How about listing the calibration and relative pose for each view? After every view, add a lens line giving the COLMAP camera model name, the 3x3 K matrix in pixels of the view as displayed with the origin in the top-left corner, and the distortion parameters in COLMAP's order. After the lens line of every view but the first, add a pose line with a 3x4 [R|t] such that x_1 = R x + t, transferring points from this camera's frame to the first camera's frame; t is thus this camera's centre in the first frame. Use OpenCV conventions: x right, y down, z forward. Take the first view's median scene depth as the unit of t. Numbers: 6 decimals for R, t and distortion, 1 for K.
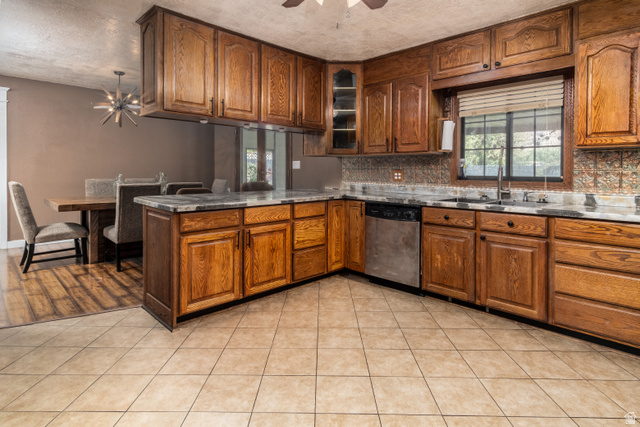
lens RADIAL K [[347.2, 0, 322.5], [0, 347.2, 172.3], [0, 0, 1]] dist [-0.002752, 0.003777]
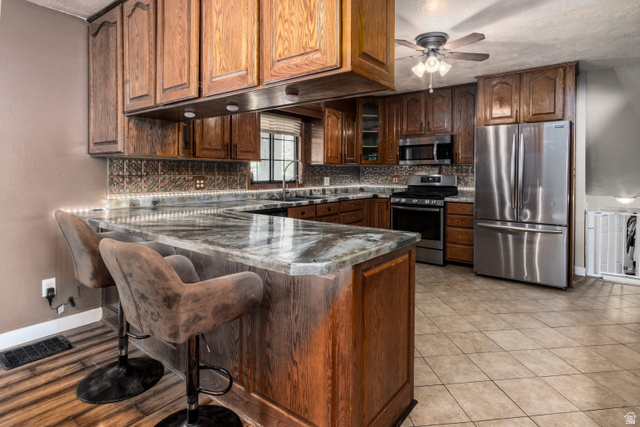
lens RADIAL K [[347.2, 0, 322.2], [0, 347.2, 176.4], [0, 0, 1]] dist [-0.002752, 0.003777]
pose [[-0.124916, -0.019068, 0.991984, -0.965982], [-0.000211, 0.999816, 0.019192, -0.034586], [-0.992167, 0.002188, -0.124897, 1.096475]]
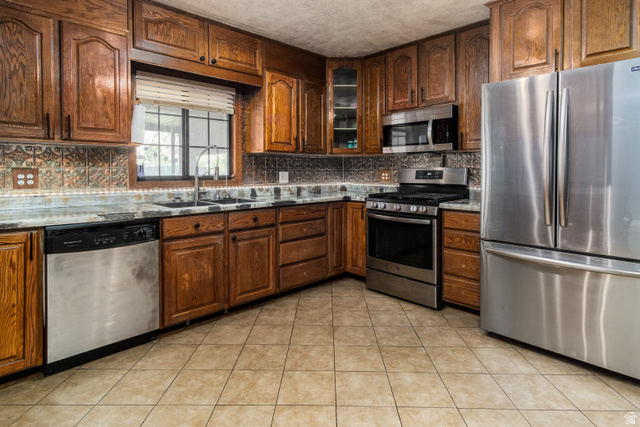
lens RADIAL K [[347.2, 0, 328.8], [0, 347.2, 174.8], [0, 0, 1]] dist [-0.002752, 0.003777]
pose [[0.001455, -0.017583, 0.999844, -0.487846], [0.003024, 0.999841, 0.017579, -0.007577], [-0.999994, 0.002998, 0.001508, 0.679467]]
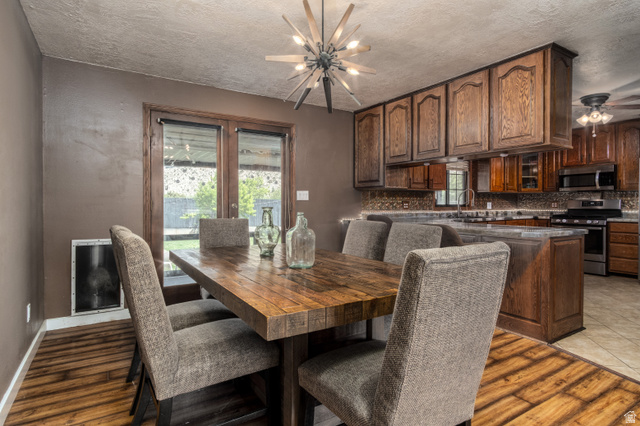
lens RADIAL K [[347.2, 0, 303.8], [0, 347.2, 208.0], [0, 0, 1]] dist [-0.002752, 0.003777]
pose [[0.254483, -0.018278, 0.966904, -1.663968], [0.008273, 0.999826, 0.016723, -0.008066], [-0.967042, 0.003744, 0.254590, 1.436558]]
